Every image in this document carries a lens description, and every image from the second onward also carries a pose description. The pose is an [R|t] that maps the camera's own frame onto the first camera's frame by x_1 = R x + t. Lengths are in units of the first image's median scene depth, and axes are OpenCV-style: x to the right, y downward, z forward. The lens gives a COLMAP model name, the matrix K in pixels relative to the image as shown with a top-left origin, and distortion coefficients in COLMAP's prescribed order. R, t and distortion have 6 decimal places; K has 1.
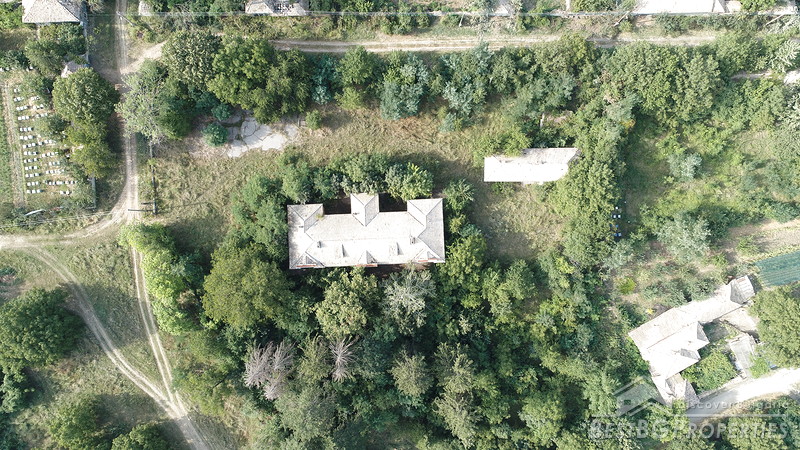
lens RADIAL K [[538.6, 0, 401.6], [0, 538.6, 225.7], [0, 0, 1]] dist [-0.003371, 0.002261]
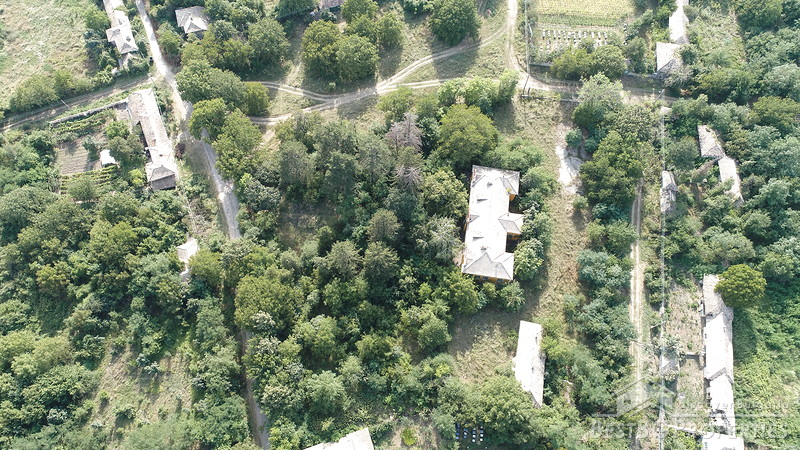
lens RADIAL K [[538.6, 0, 404.3], [0, 538.6, 222.9], [0, 0, 1]] dist [-0.003371, 0.002261]
pose [[-0.187027, 0.901104, -0.391195, 0.480609], [-0.982239, -0.177658, 0.060372, 0.139970], [-0.015097, 0.395538, 0.918326, -0.186273]]
